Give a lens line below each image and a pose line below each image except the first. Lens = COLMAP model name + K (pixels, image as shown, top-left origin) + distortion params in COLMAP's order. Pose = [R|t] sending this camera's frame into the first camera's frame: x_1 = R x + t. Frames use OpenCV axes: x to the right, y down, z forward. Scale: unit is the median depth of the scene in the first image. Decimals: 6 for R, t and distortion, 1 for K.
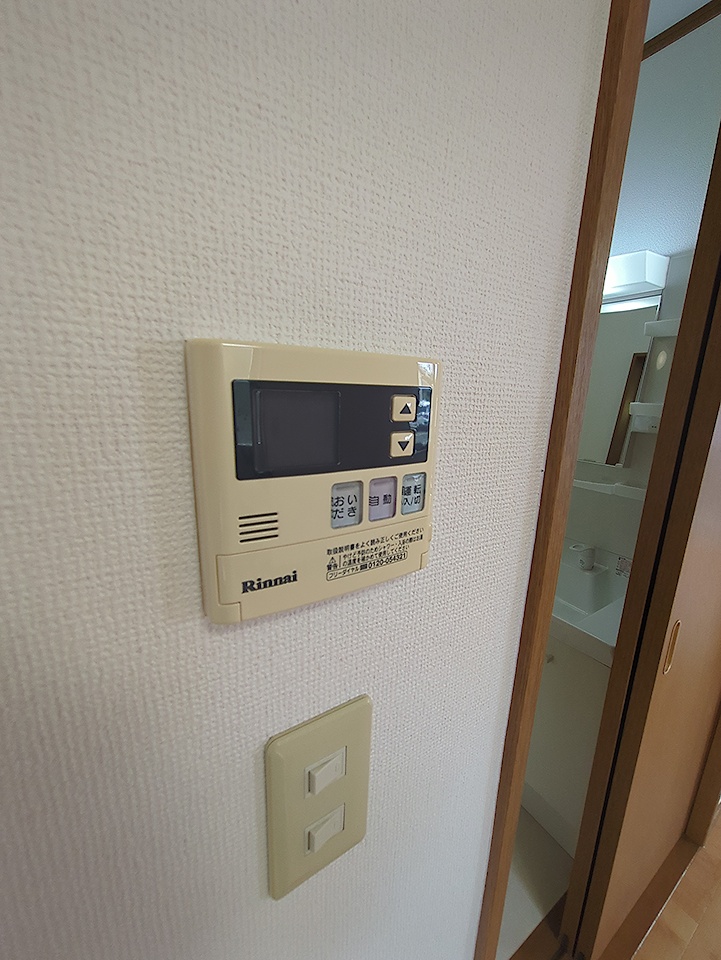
lens RADIAL K [[377.0, 0, 359.8], [0, 377.0, 477.2], [0, 0, 1]] dist [-0.002180, 0.001045]
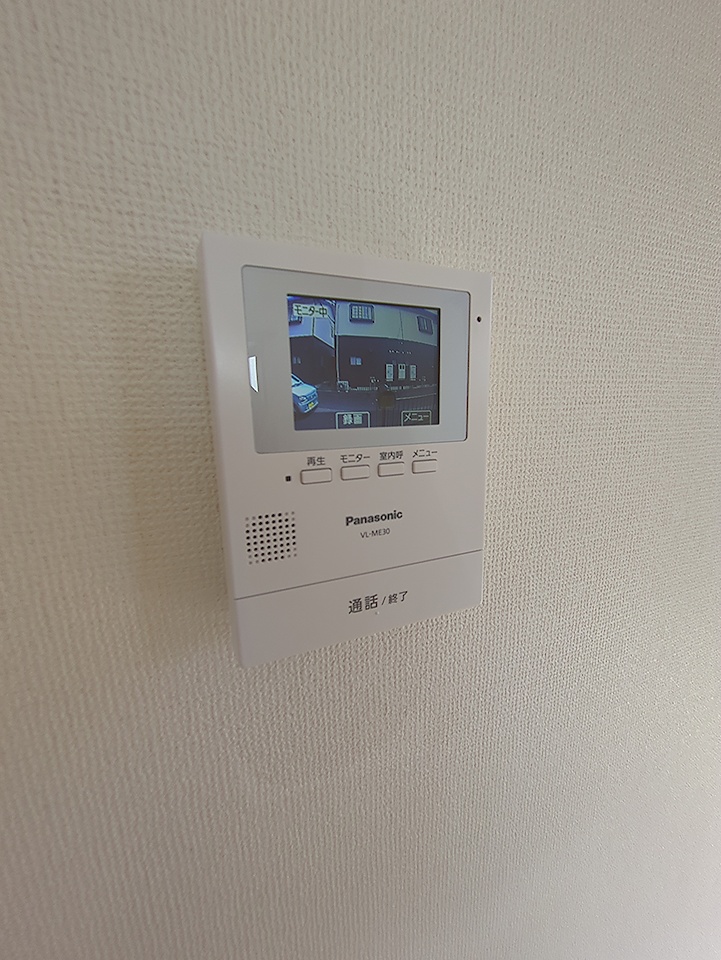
lens RADIAL K [[377.0, 0, 359.8], [0, 377.0, 477.2], [0, 0, 1]] dist [-0.002180, 0.001045]
pose [[0.984238, -0.015447, -0.176172, 0.228441], [0.013701, 0.999844, -0.011122, 0.299662], [0.176316, 0.008533, 0.984297, 0.122347]]
